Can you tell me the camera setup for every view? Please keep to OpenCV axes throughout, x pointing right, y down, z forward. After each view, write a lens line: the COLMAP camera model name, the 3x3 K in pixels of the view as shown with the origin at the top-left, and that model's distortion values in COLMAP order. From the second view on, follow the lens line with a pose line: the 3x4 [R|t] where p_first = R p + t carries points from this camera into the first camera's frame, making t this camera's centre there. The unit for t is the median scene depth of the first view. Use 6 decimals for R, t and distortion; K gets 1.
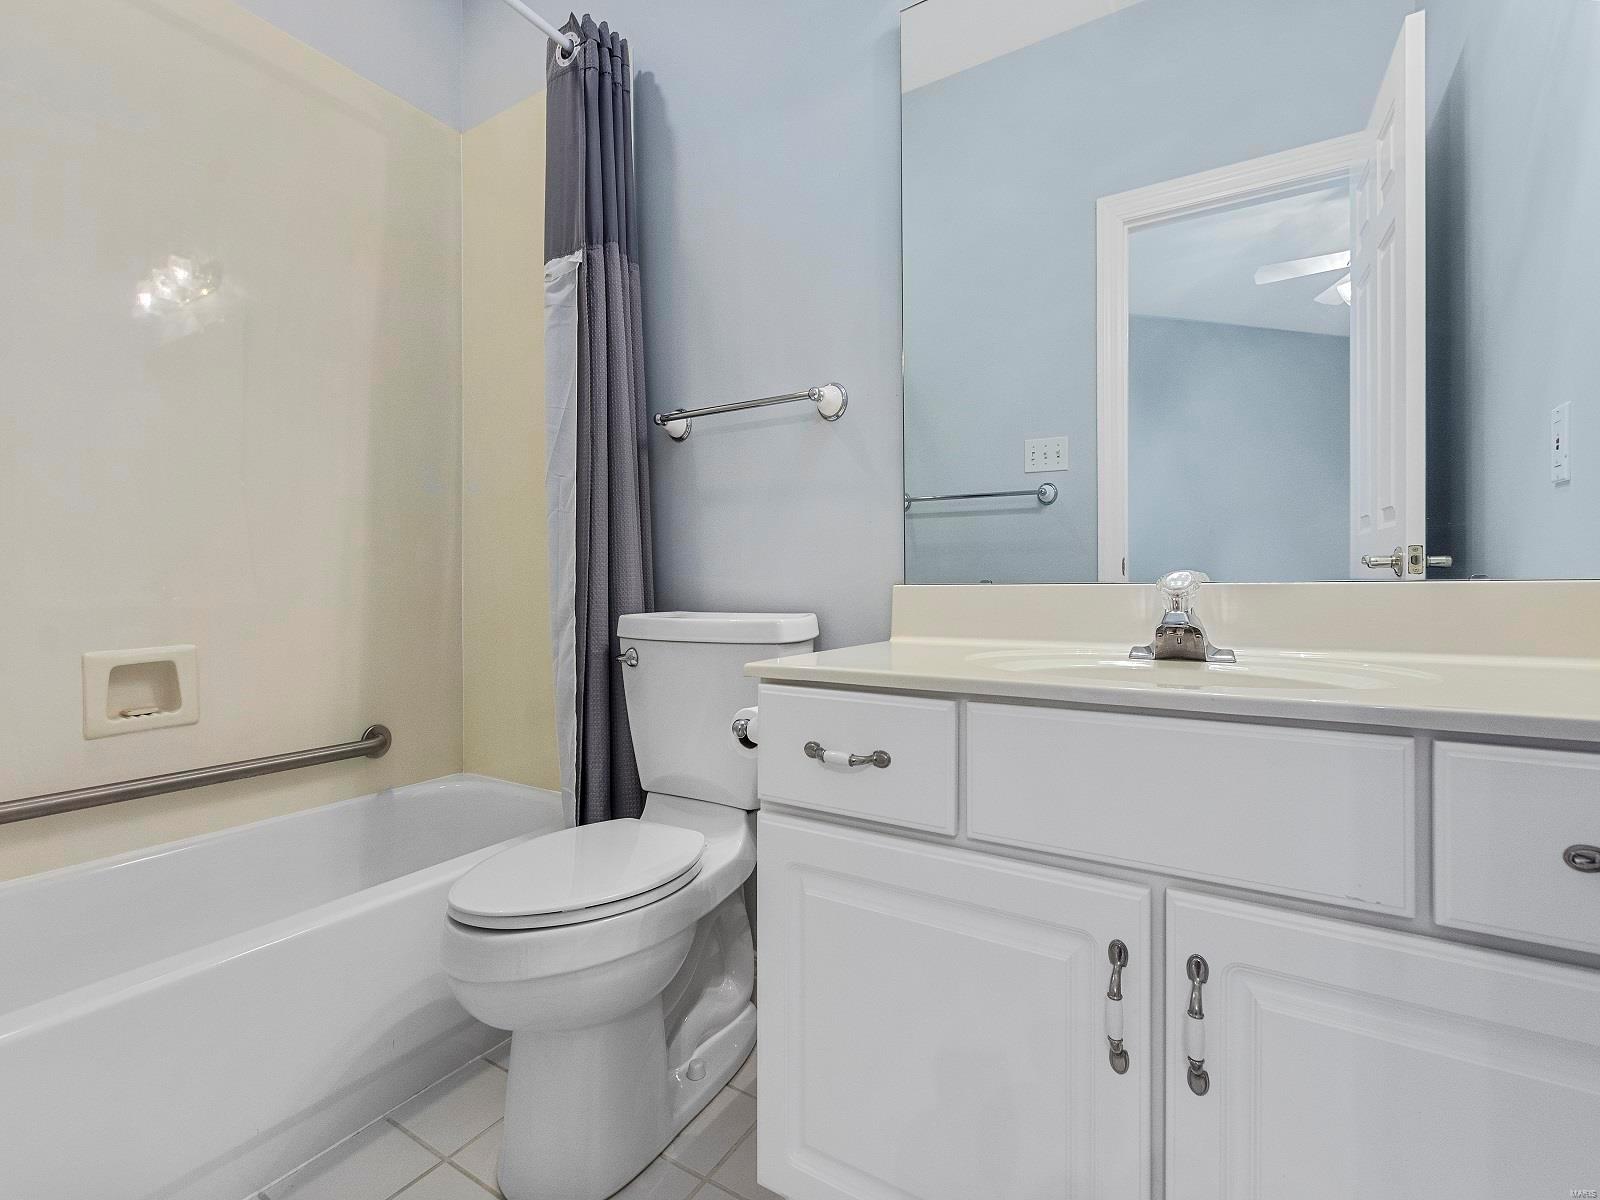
lens RADIAL K [[713.7, 0, 801.3], [0, 713.7, 595.7], [0, 0, 1]] dist [0.002097, 0.000499]
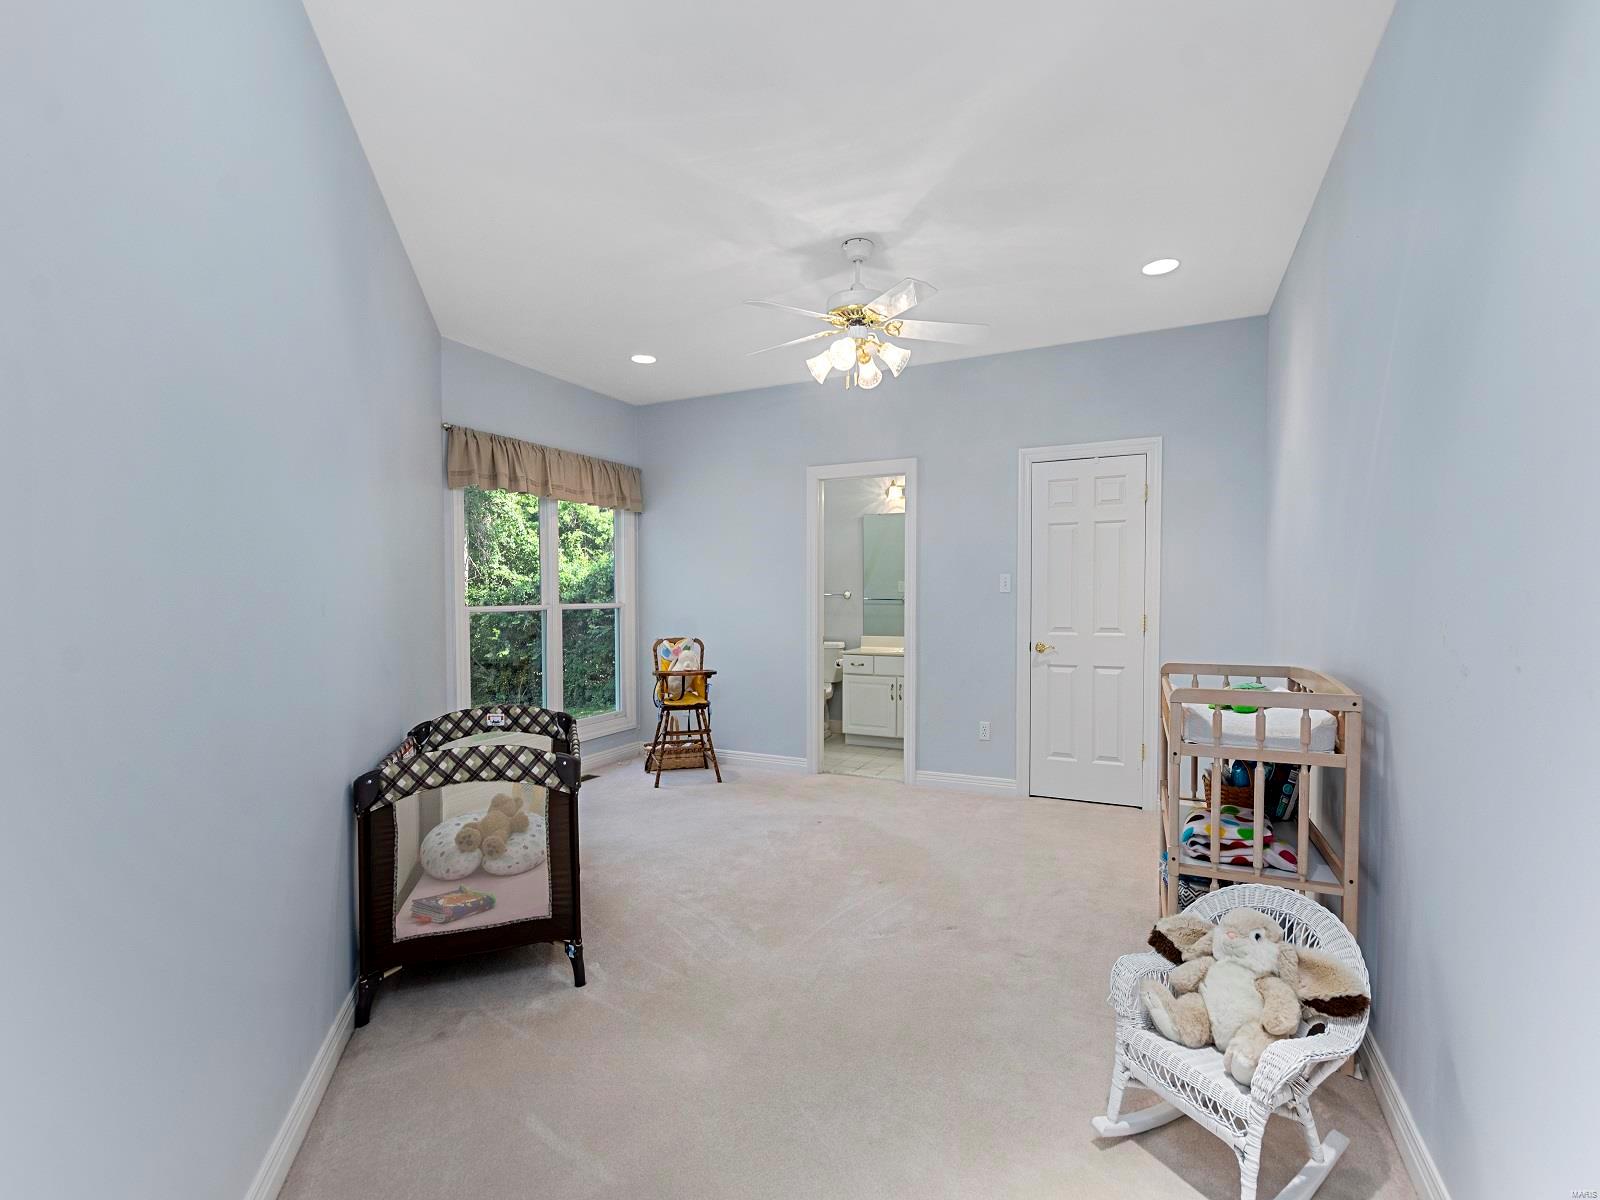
lens RADIAL K [[713.7, 0, 800.9], [0, 713.7, 601.2], [0, 0, 1]] dist [0.002097, 0.000499]
pose [[0.995767, -0.004044, 0.091827, -0.911133], [0.003362, 0.999966, 0.007585, -0.359623], [-0.091854, -0.007245, 0.995746, -4.758377]]
